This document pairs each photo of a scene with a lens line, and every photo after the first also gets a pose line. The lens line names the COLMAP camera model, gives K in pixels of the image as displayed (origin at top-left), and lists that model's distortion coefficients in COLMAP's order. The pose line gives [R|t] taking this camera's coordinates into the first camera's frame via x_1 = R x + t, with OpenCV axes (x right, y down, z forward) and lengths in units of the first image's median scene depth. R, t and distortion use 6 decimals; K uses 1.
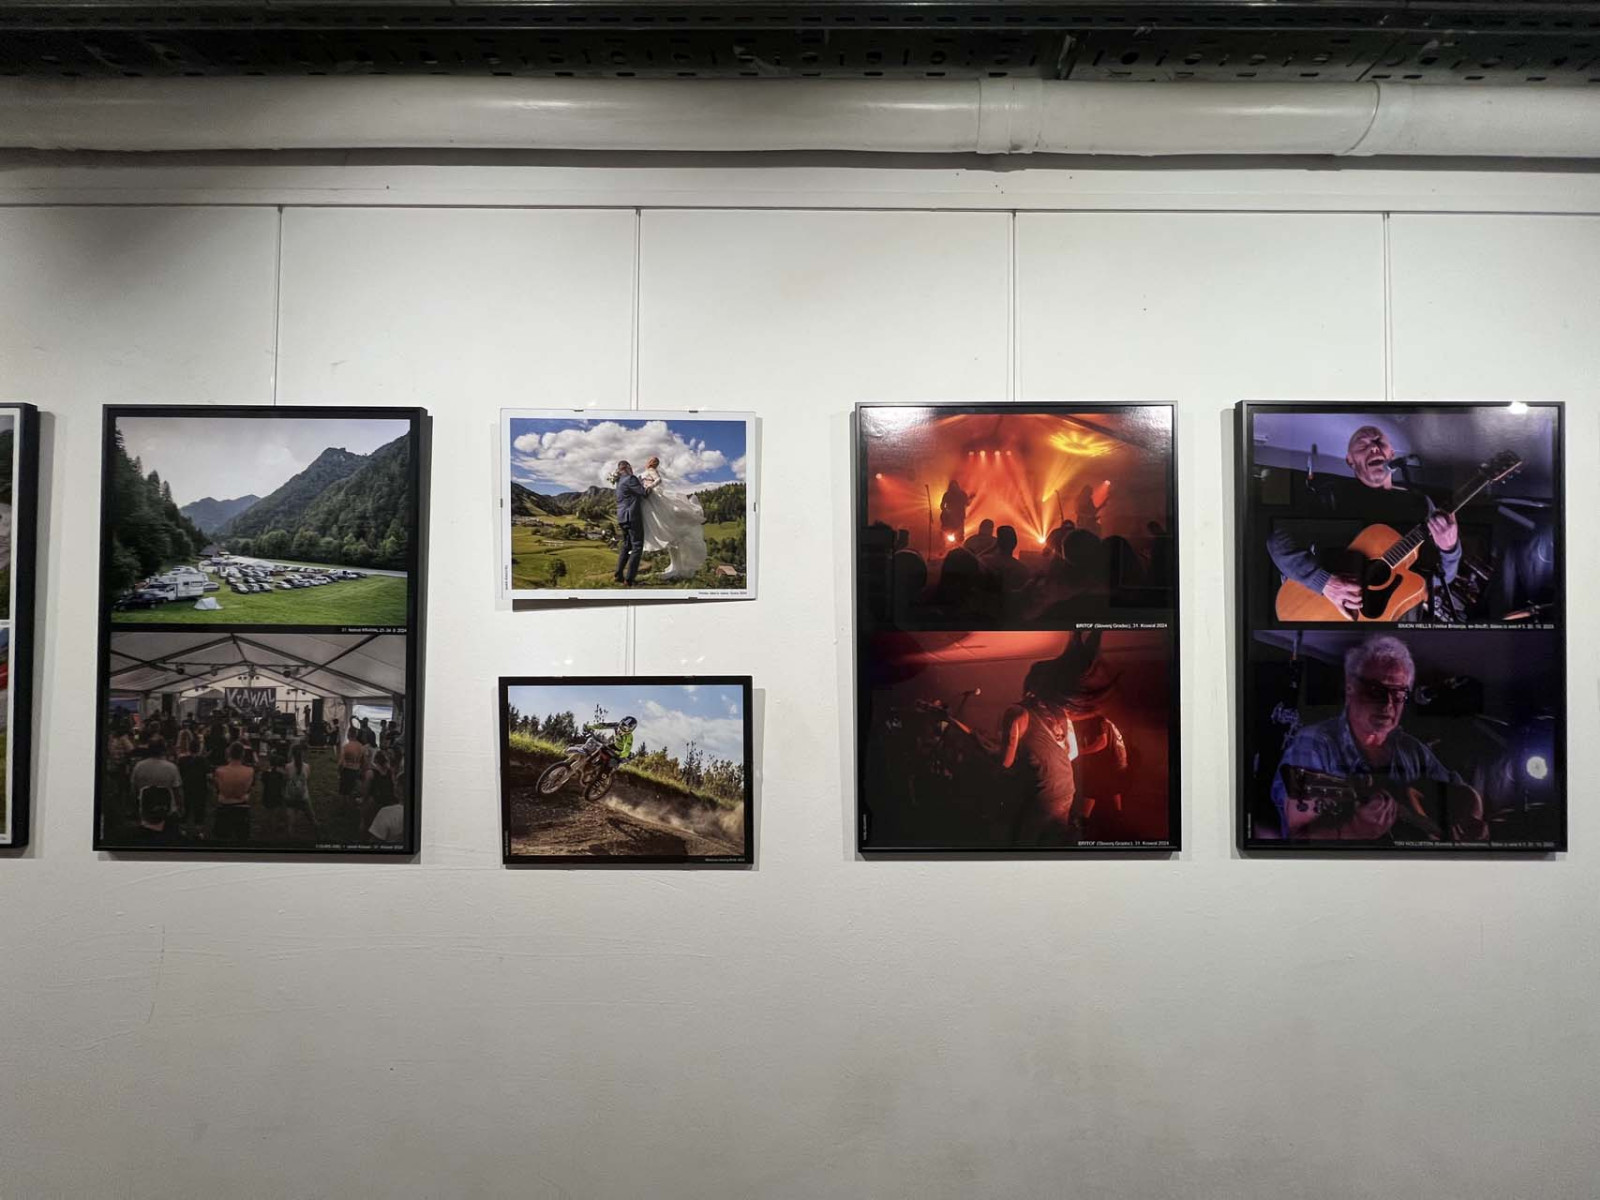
lens RADIAL K [[654.1, 0, 800.0], [0, 654.1, 603.4], [0, 0, 1]] dist [0.000607, -0.001187]
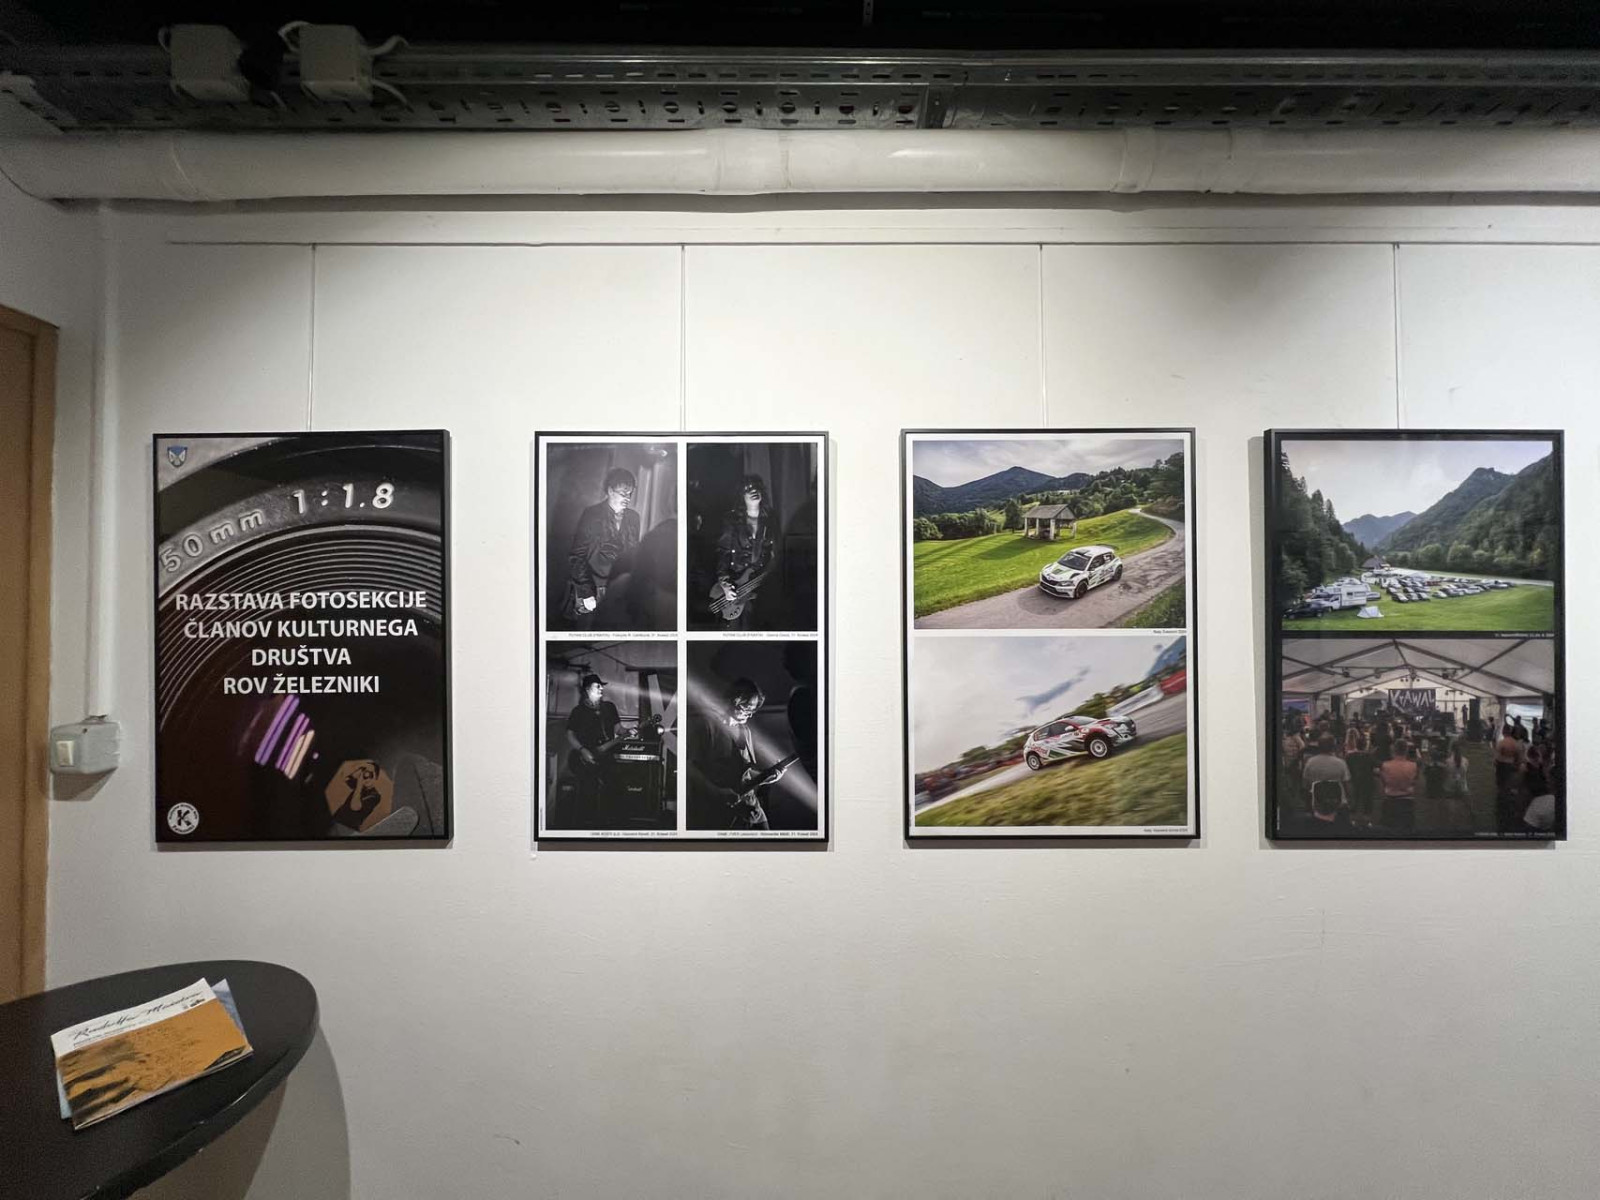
lens RADIAL K [[654.1, 0, 799.1], [0, 654.1, 600.6], [0, 0, 1]] dist [0.000607, -0.001187]
pose [[0.999960, -0.008729, -0.002158, -1.852663], [0.008738, 0.999953, 0.004255, -0.031644], [0.002120, -0.004273, 0.999989, -0.087952]]
